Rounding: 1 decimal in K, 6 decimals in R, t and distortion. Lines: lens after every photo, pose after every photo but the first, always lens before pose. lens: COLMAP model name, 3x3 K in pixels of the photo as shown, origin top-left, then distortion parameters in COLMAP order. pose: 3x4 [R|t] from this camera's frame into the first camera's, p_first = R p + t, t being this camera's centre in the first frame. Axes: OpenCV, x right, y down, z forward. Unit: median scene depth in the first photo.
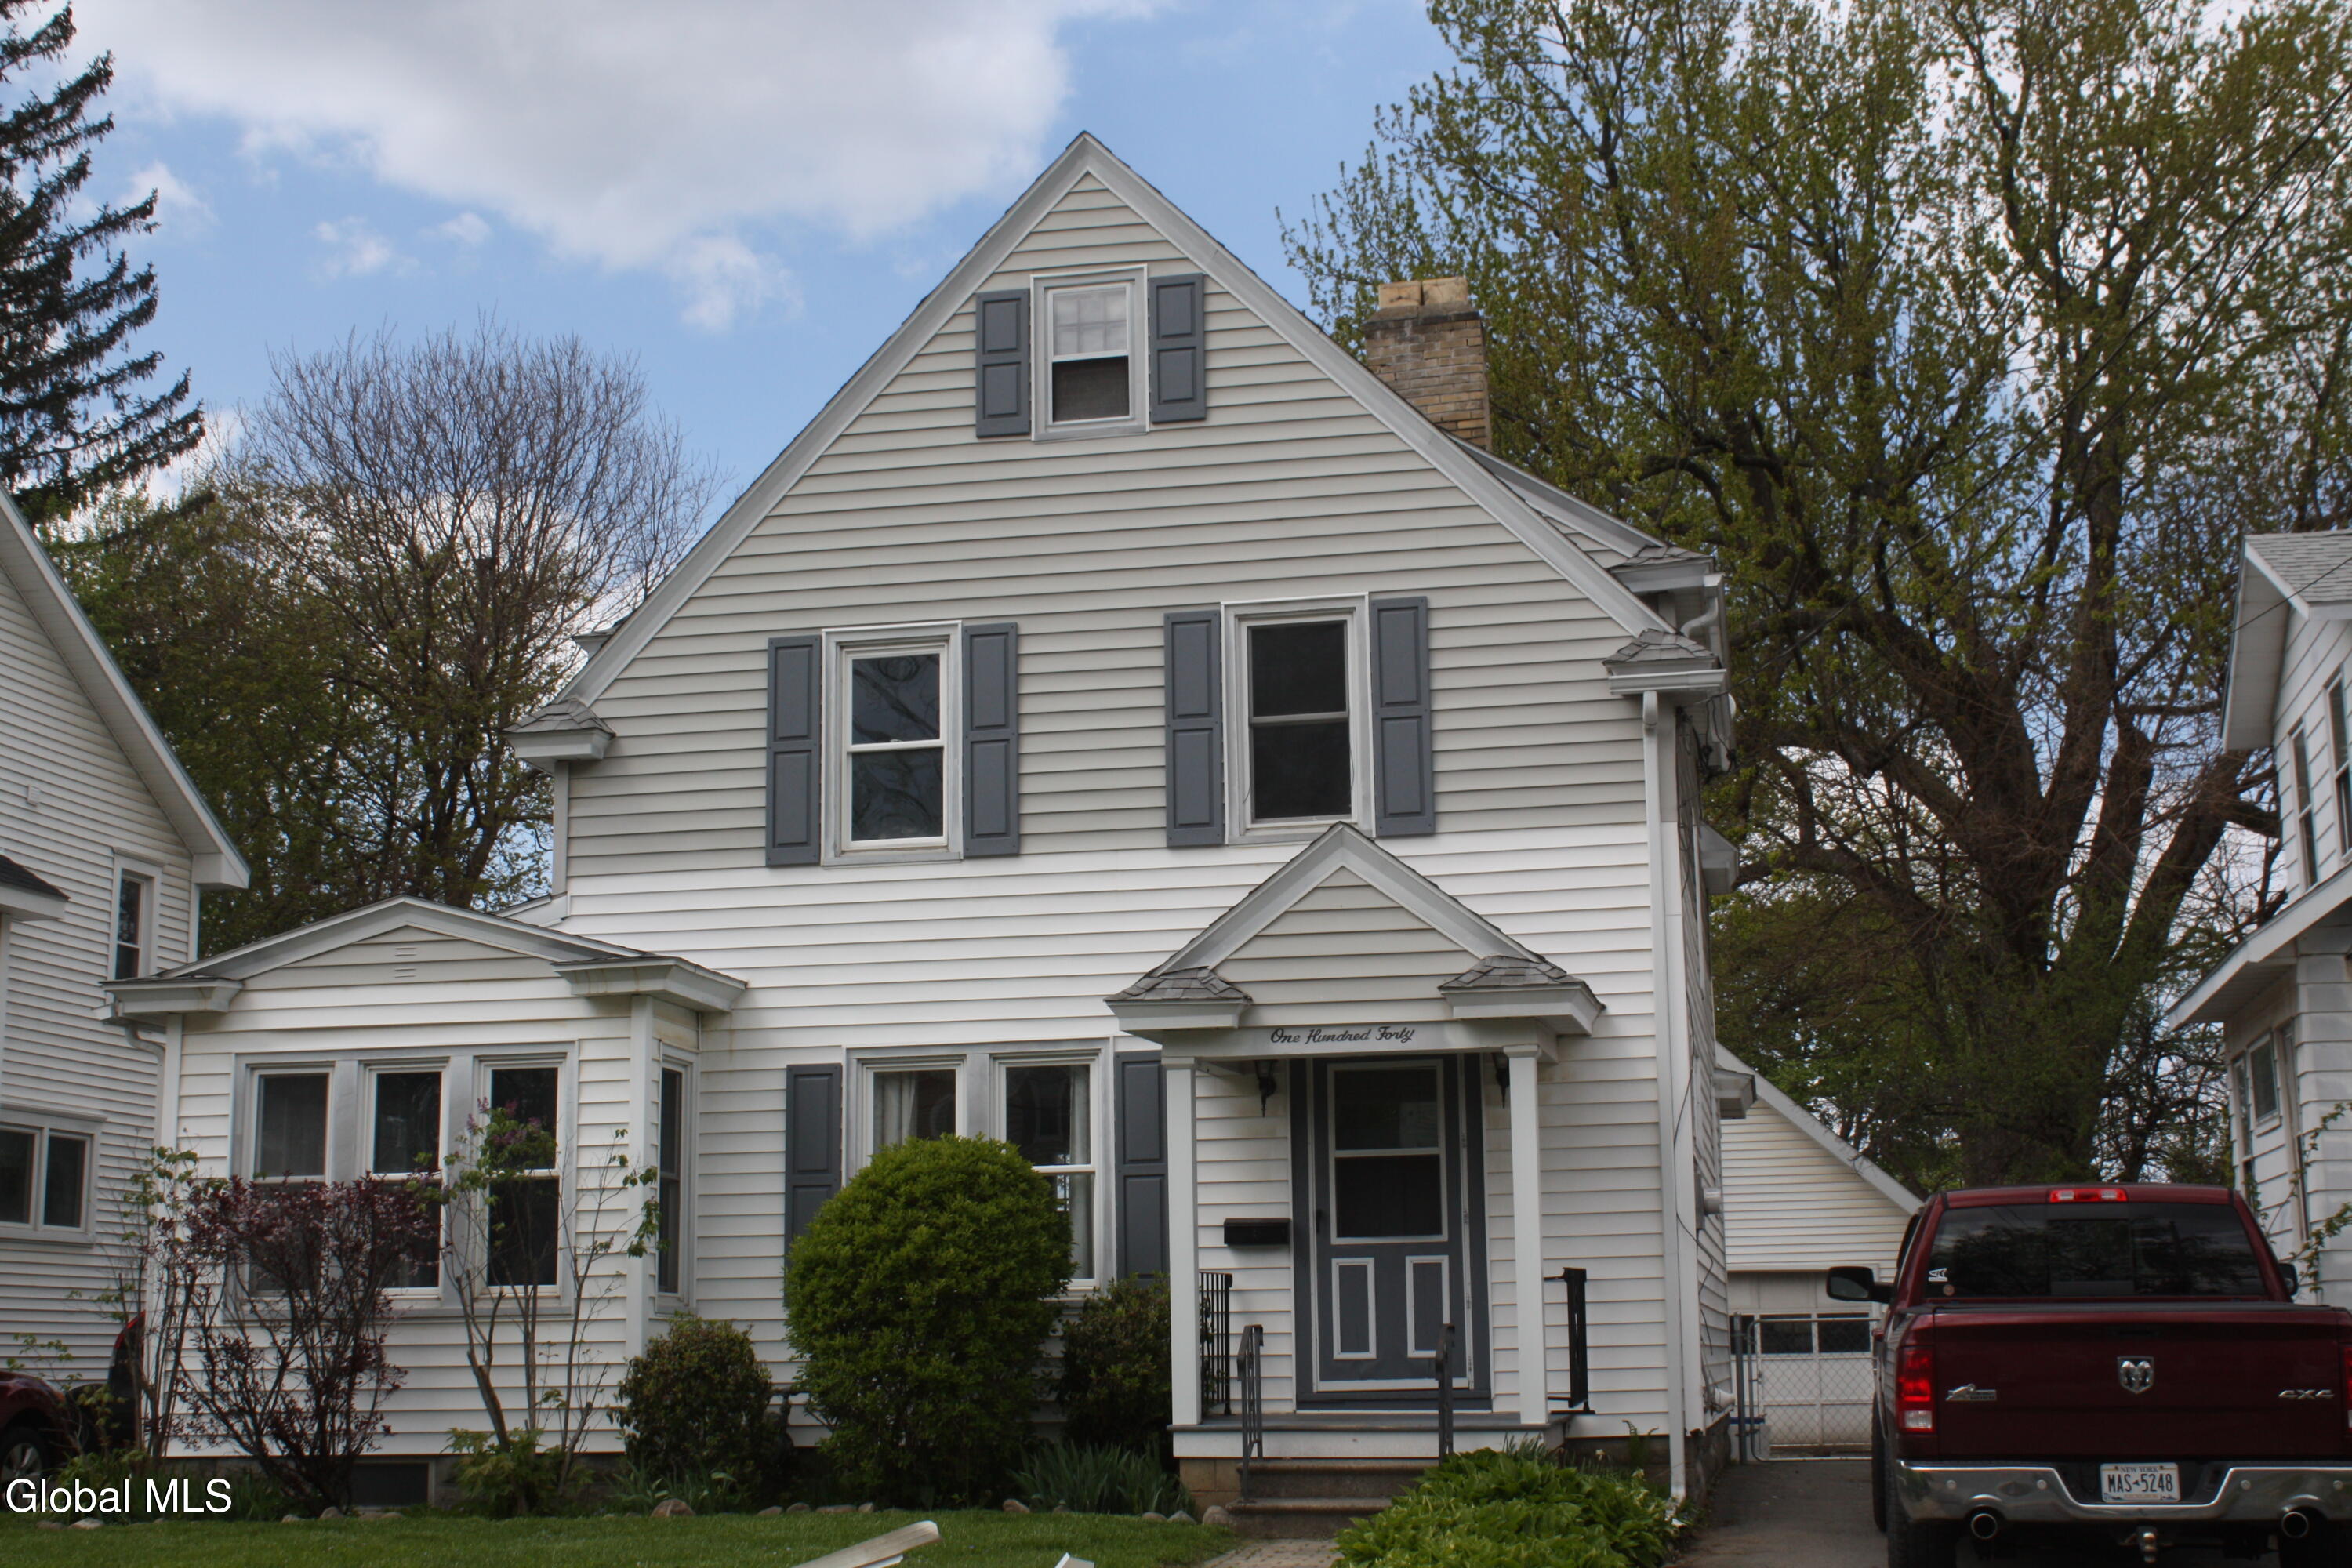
lens RADIAL K [[3057.5, 0, 1176.0], [0, 3057.5, 784.0], [0, 0, 1]] dist [-0.108572, 0.023793]
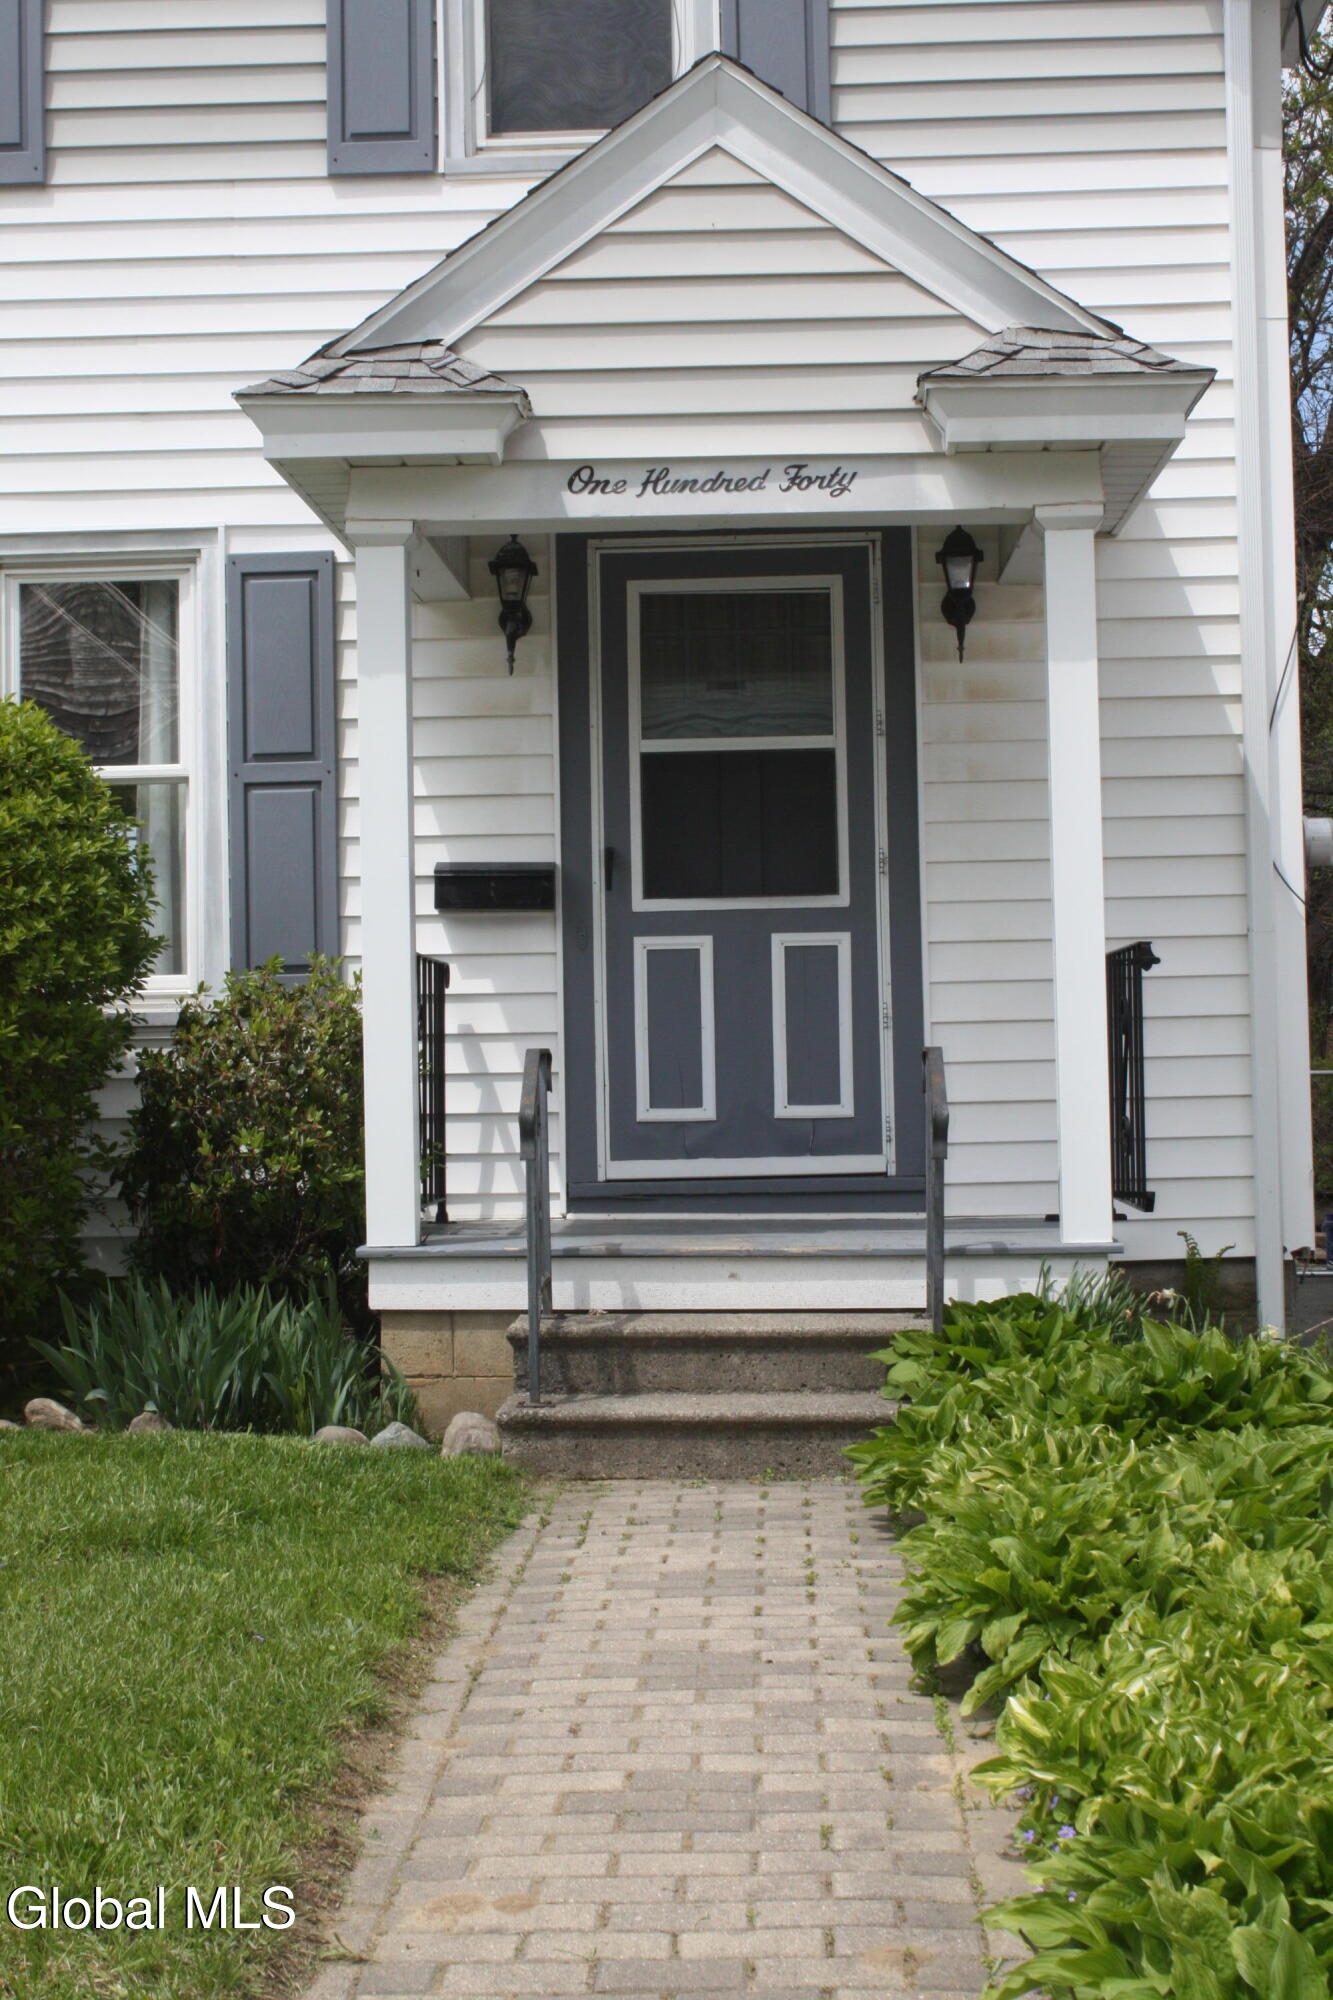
lens RADIAL K [[3005.5, 0, 666.5], [0, 3005.5, 1000.0], [0, 0, 1]] dist [-0.071269, -0.021853]
pose [[0.985073, 0.004152, 0.172089, -0.036026], [-0.028184, 0.990109, 0.137443, 0.095472], [-0.169816, -0.140242, 0.975446, 0.488315]]
